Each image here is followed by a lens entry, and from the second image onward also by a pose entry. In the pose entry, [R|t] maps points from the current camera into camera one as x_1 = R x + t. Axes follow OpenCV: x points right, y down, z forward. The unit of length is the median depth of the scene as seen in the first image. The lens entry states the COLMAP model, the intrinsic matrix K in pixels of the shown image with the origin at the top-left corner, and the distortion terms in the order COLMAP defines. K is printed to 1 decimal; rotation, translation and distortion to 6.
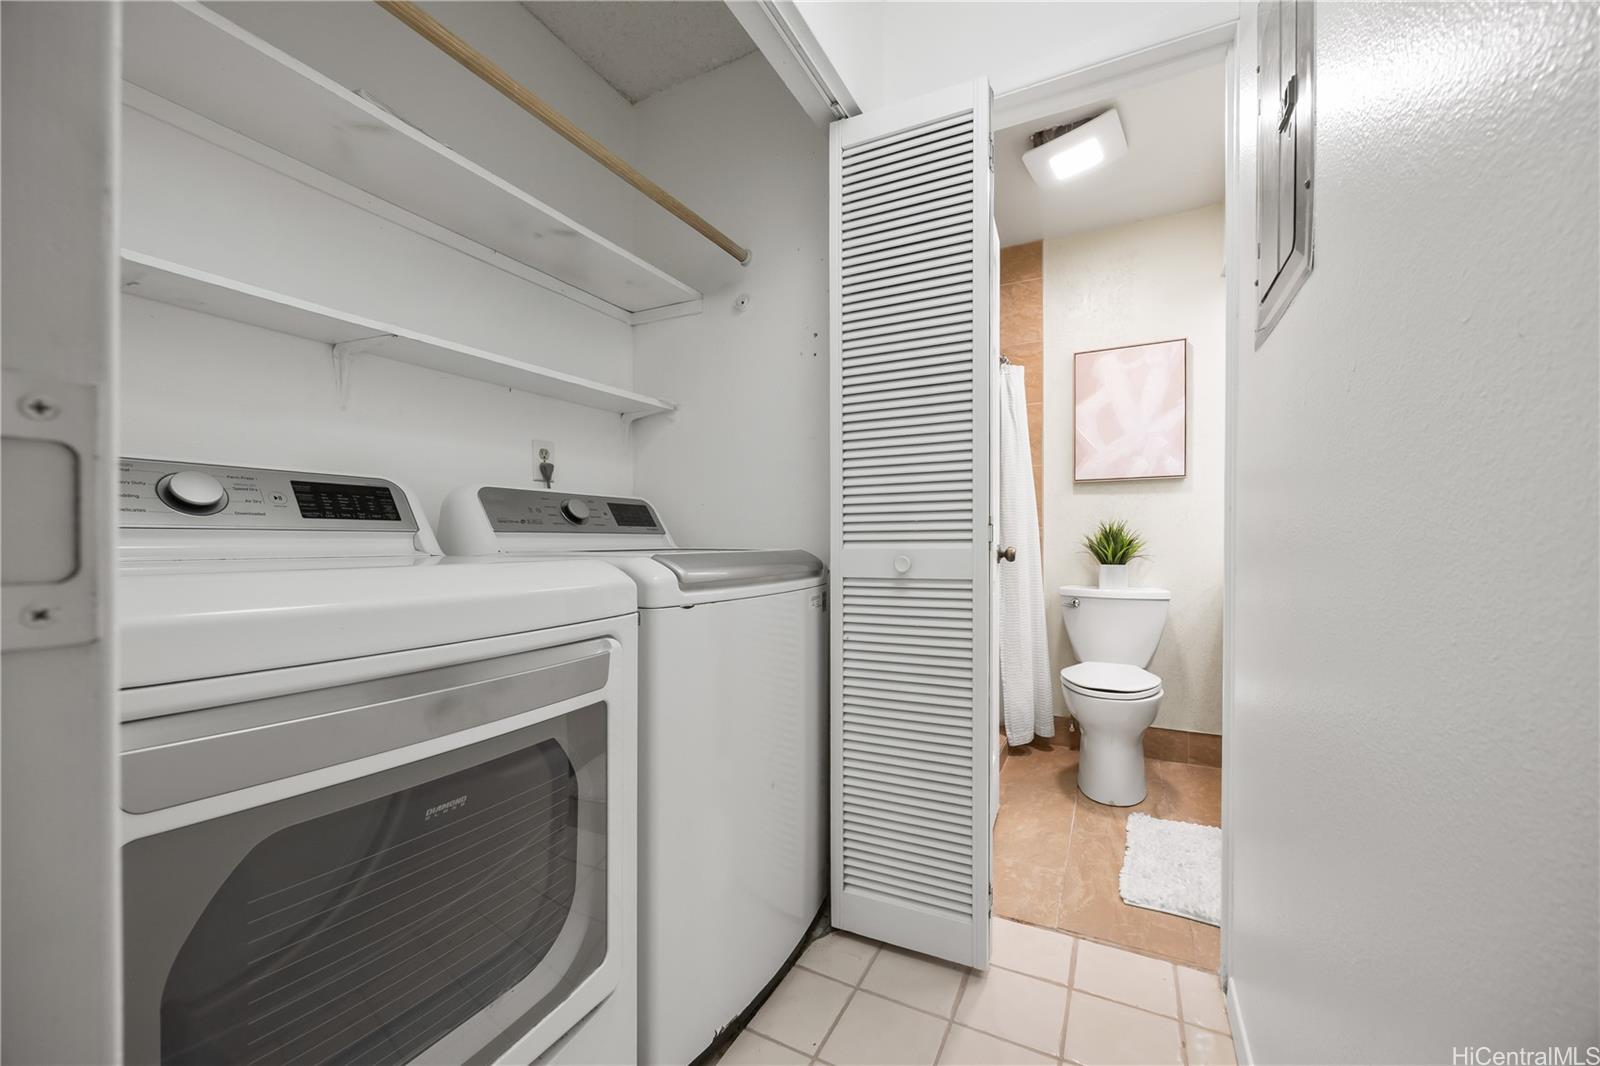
lens RADIAL K [[608.6, 0, 799.5], [0, 608.6, 550.5], [0, 0, 1]] dist [-0.002481, -0.000298]
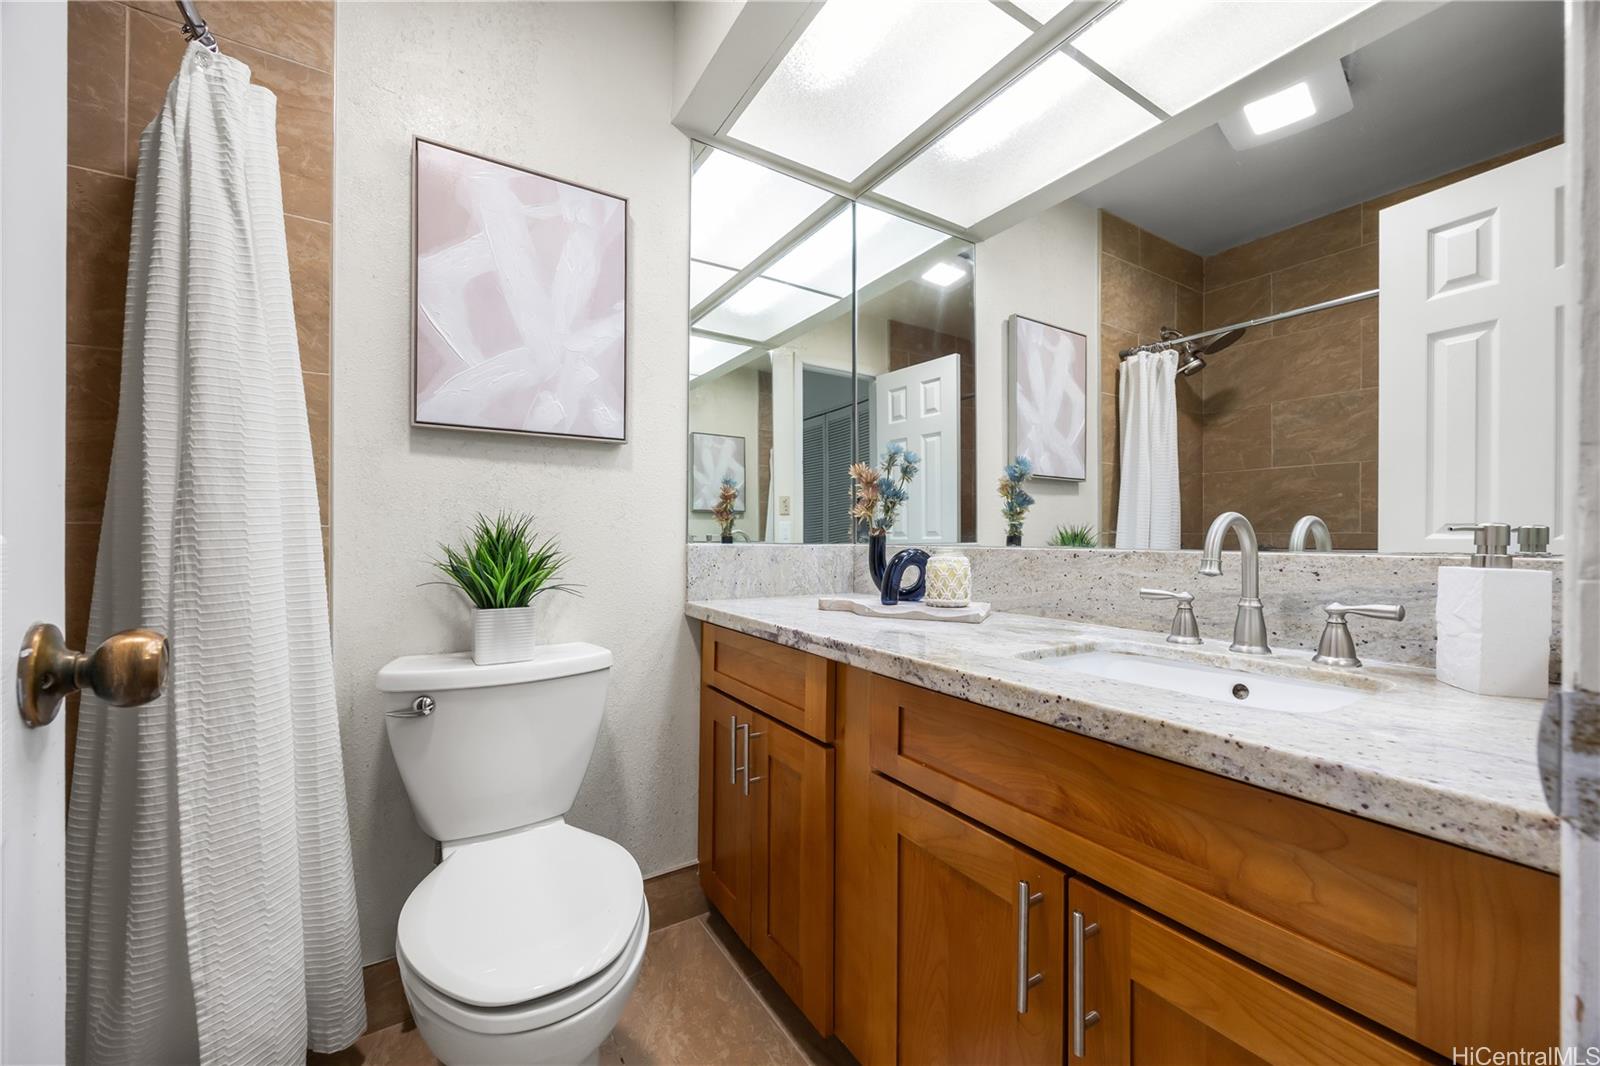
lens RADIAL K [[608.6, 0, 799.1], [0, 608.6, 537.2], [0, 0, 1]] dist [-0.002481, -0.000298]
pose [[0.506521, 0.001327, 0.862227, 0.218149], [0.005418, 0.999974, -0.004722, -0.027542], [-0.862211, 0.007063, 0.506500, 0.550976]]
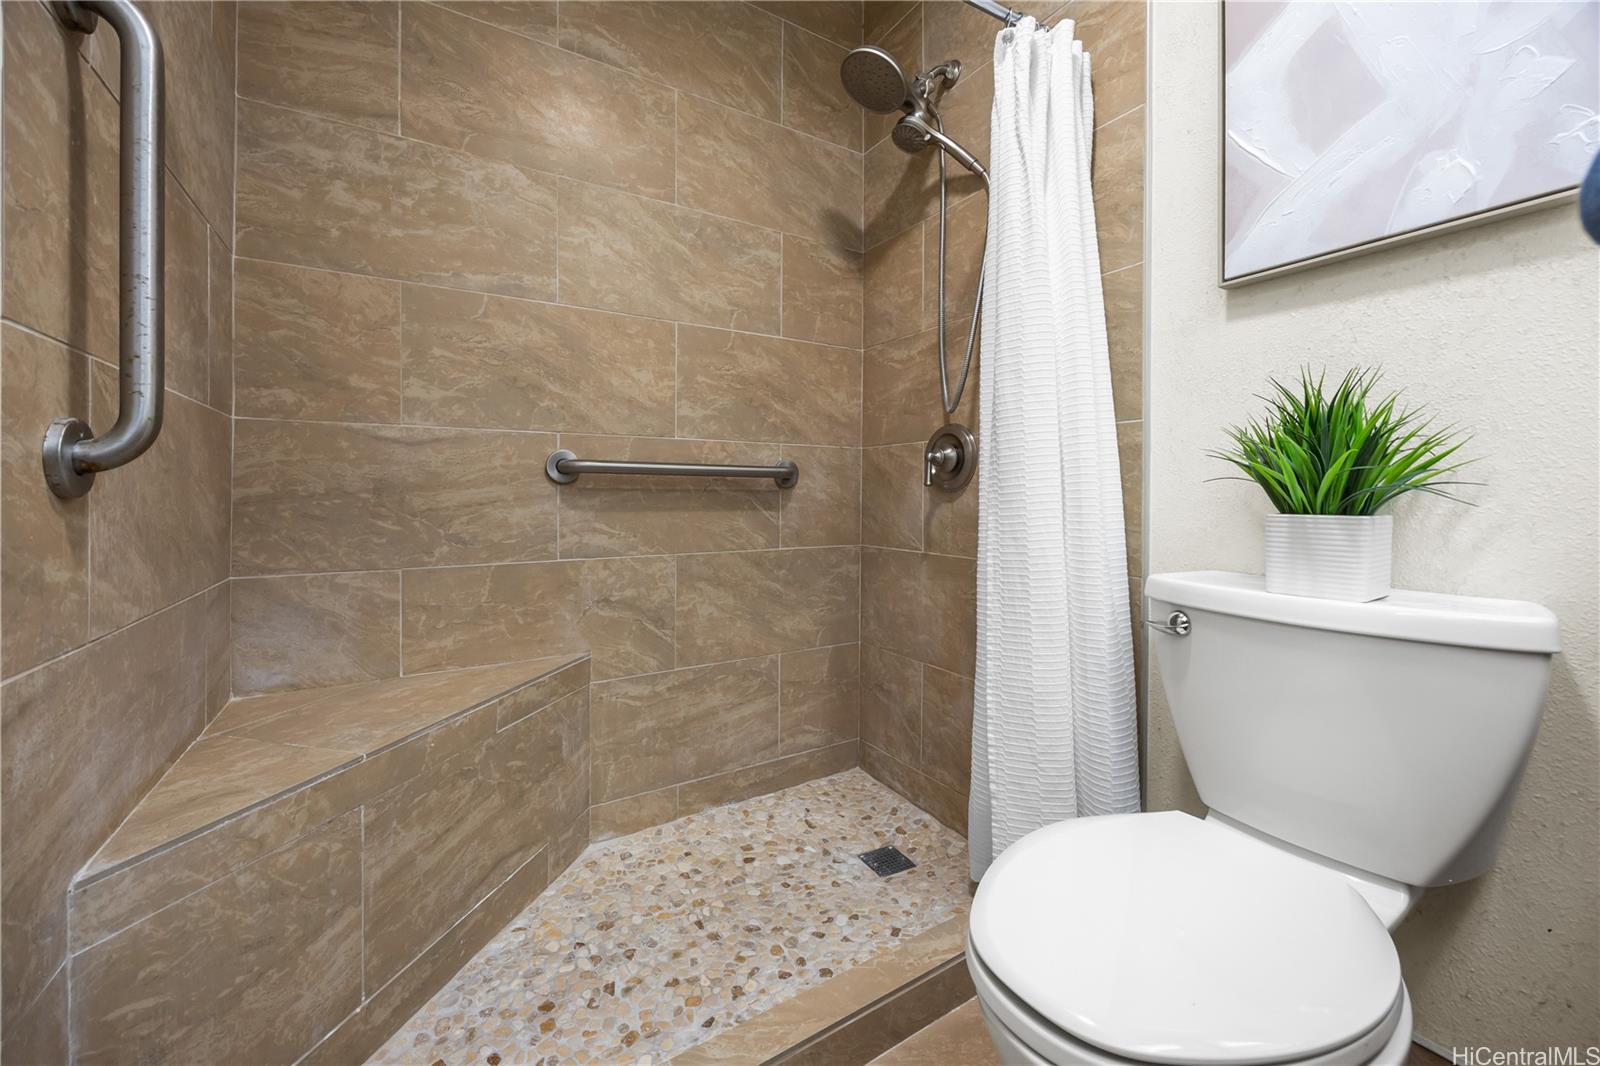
lens RADIAL K [[608.6, 0, 804.1], [0, 608.6, 491.4], [0, 0, 1]] dist [-0.002481, -0.000298]
pose [[0.850059, -0.005080, -0.526664, 0.447482], [0.000901, 0.999966, -0.008191, 0.013507], [0.526687, 0.006488, 0.850034, 0.583251]]
